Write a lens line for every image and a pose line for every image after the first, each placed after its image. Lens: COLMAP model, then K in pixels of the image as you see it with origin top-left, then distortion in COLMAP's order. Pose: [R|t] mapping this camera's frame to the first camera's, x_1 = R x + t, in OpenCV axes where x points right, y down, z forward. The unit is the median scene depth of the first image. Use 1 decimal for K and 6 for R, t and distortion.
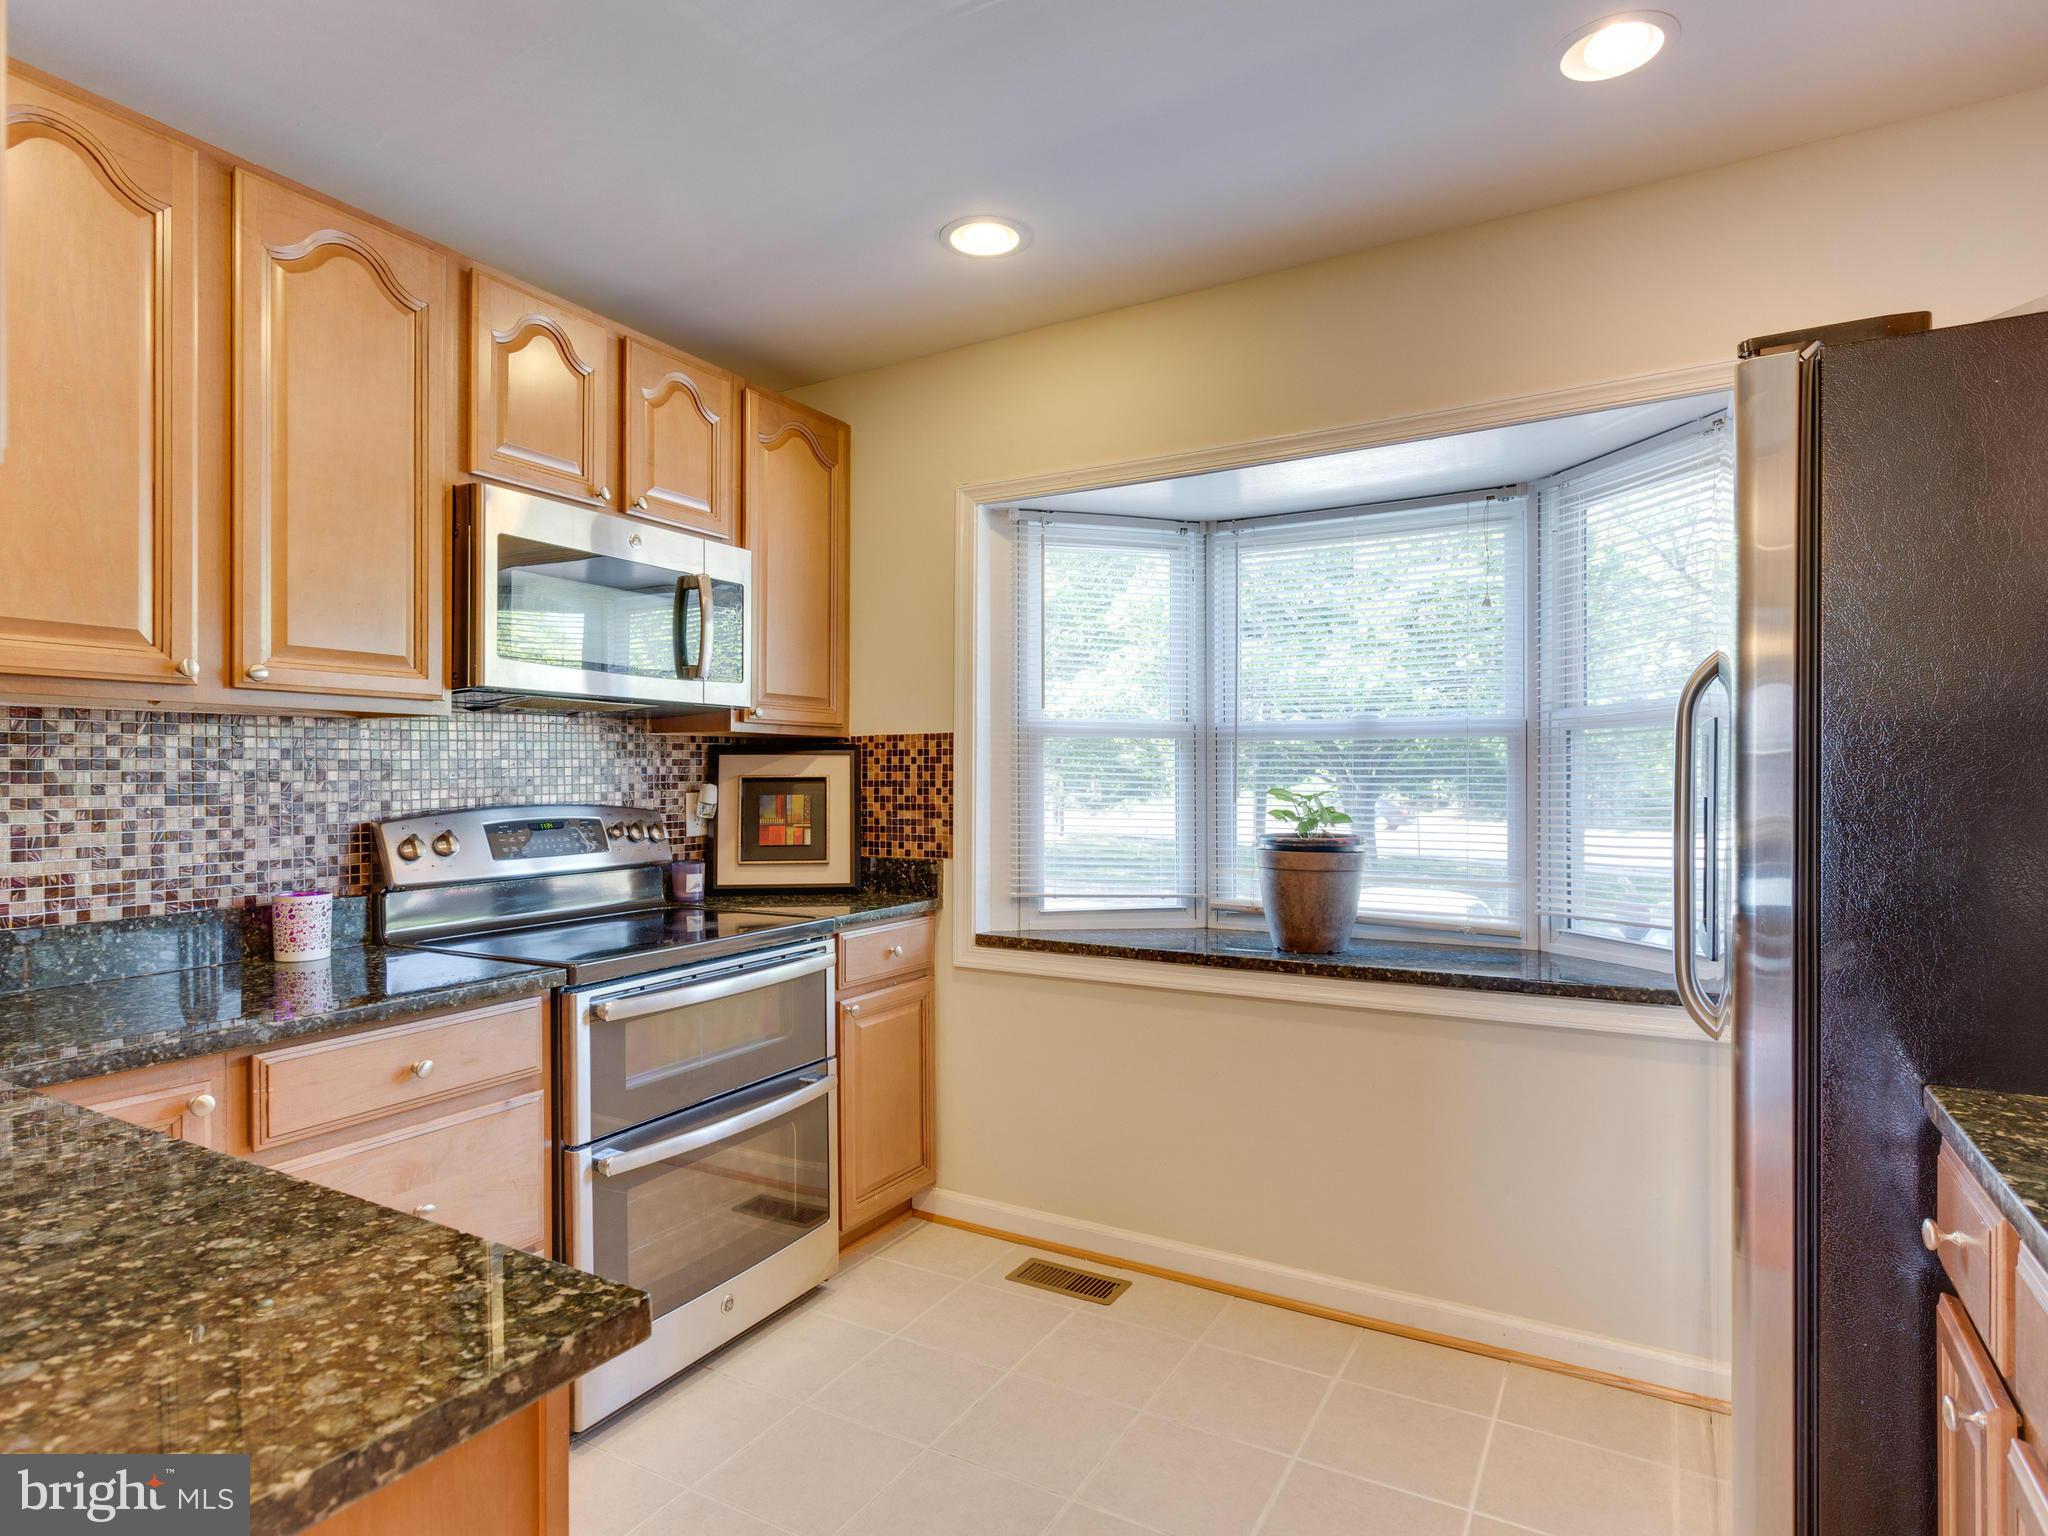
lens RADIAL K [[1110.1, 0, 1022.9], [0, 1110.1, 777.9], [0, 0, 1]] dist [-0.002195, -0.000670]
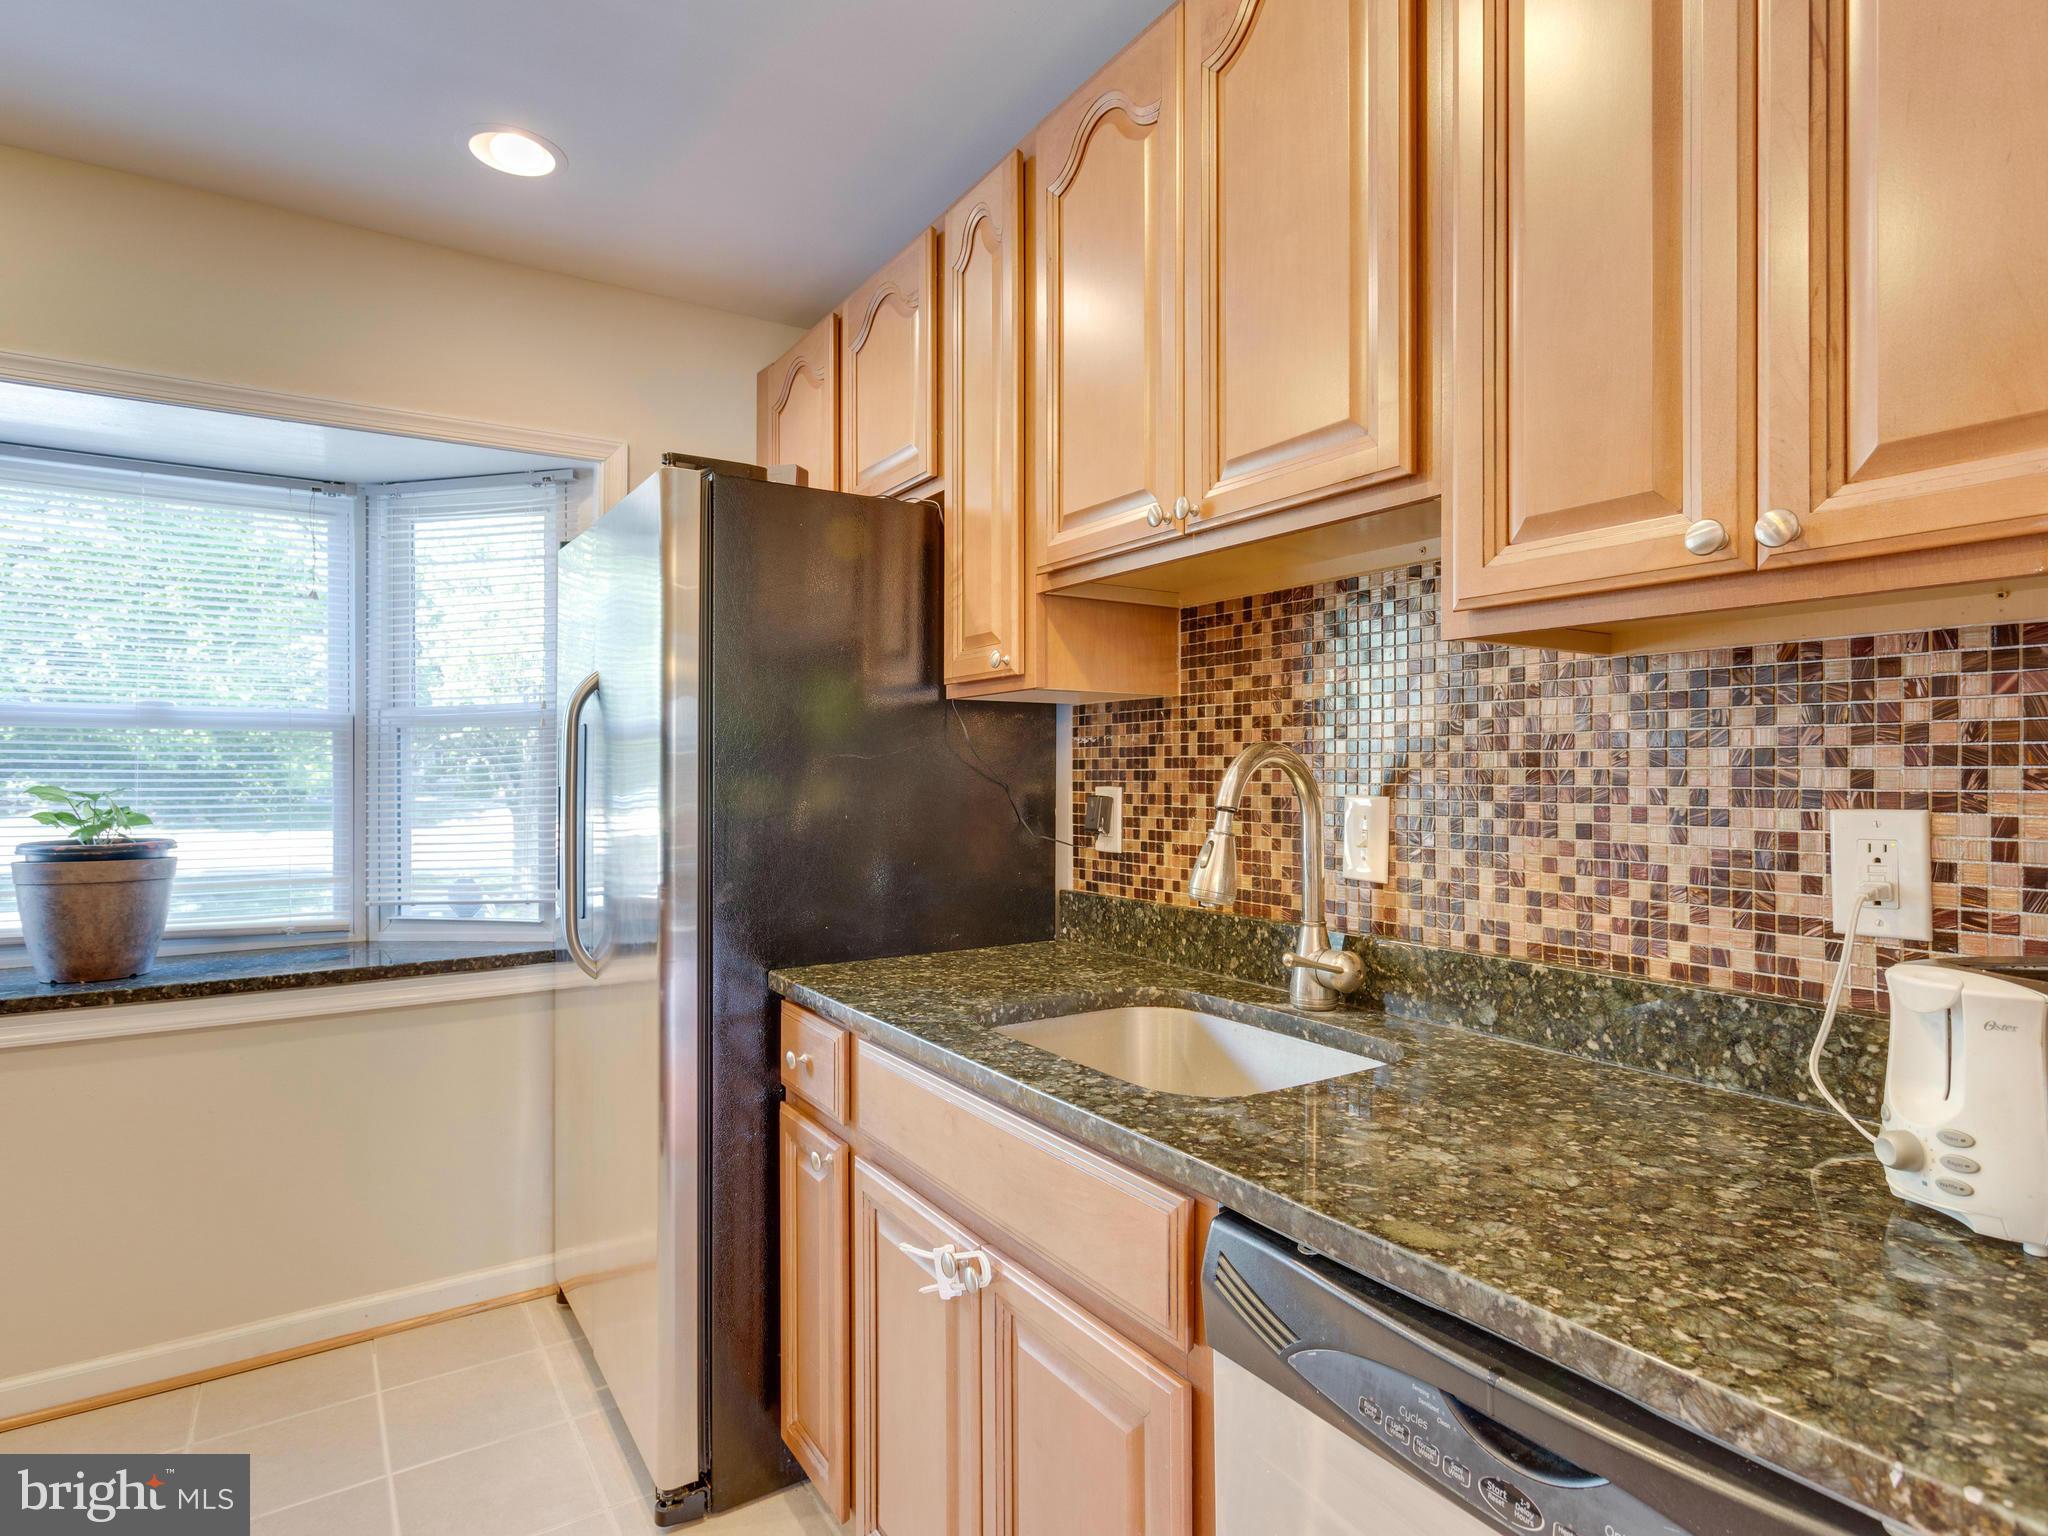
lens RADIAL K [[1096.4, 0, 1024.9], [0, 1096.4, 756.8], [0, 0, 1]] dist [0.000972, 0.000767]
pose [[0.436142, 0.014125, 0.899767, -0.187255], [0.000819, 0.999870, -0.016094, 0.001819], [-0.899877, 0.007756, 0.436074, 0.005578]]
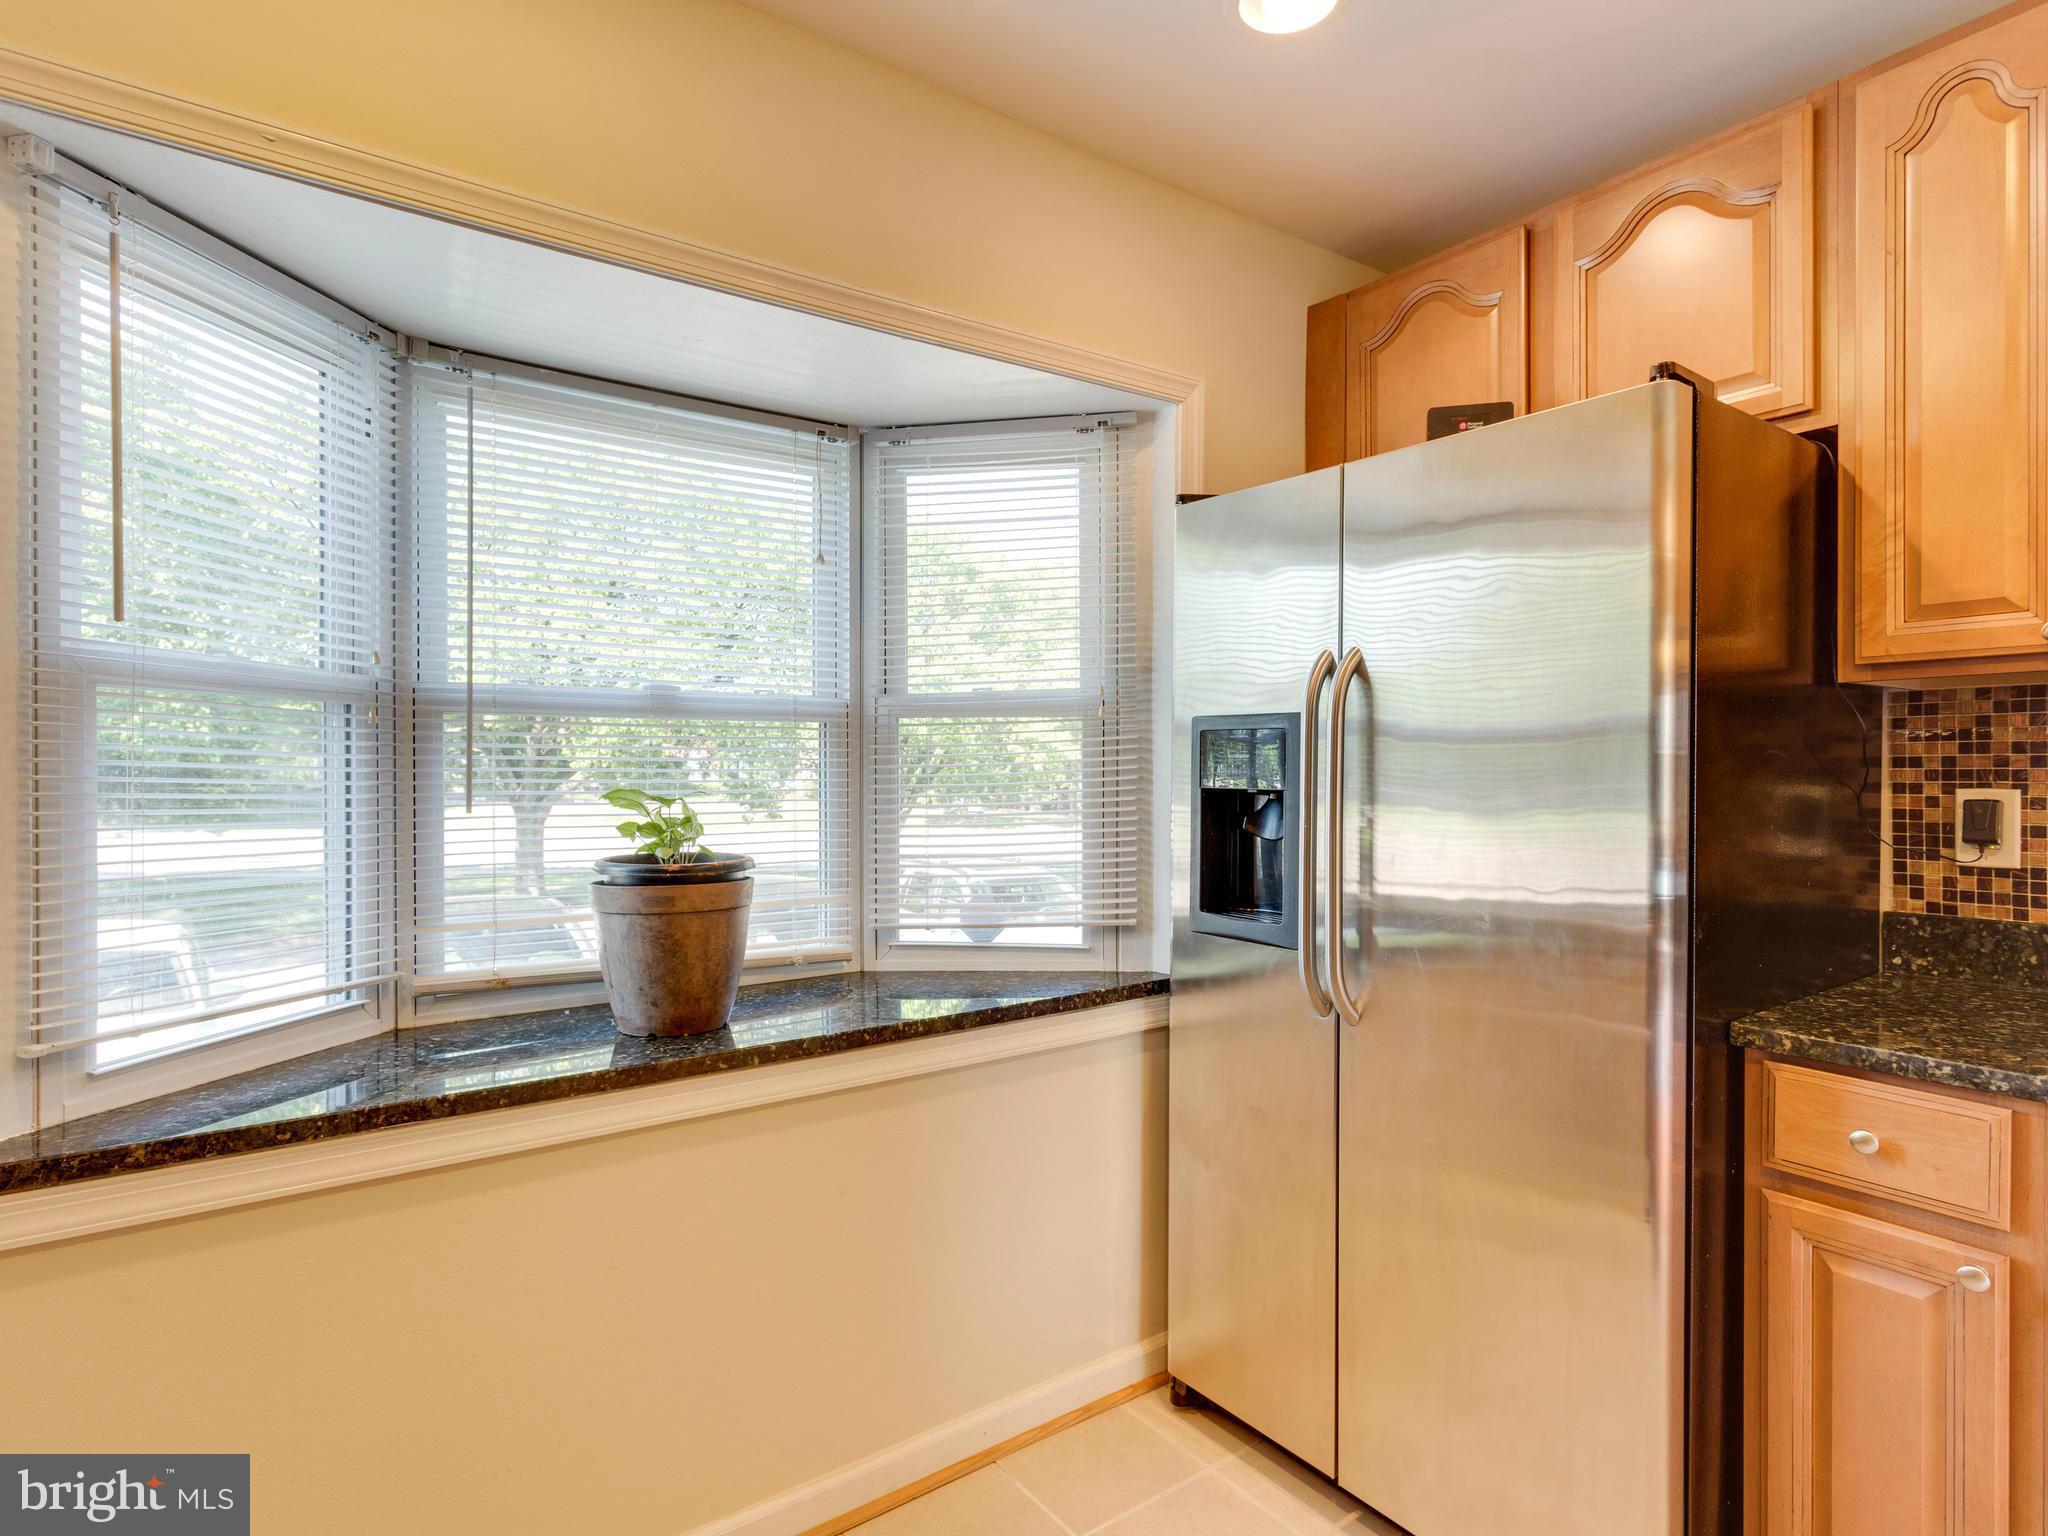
lens RADIAL K [[1096.4, 0, 1024.9], [0, 1096.4, 756.8], [0, 0, 1]] dist [0.000972, 0.000767]
pose [[0.391679, 0.009164, 0.920056, -0.278178], [0.001553, 0.999942, -0.010621, -0.002316], [-0.920101, 0.005589, 0.391642, 0.553599]]
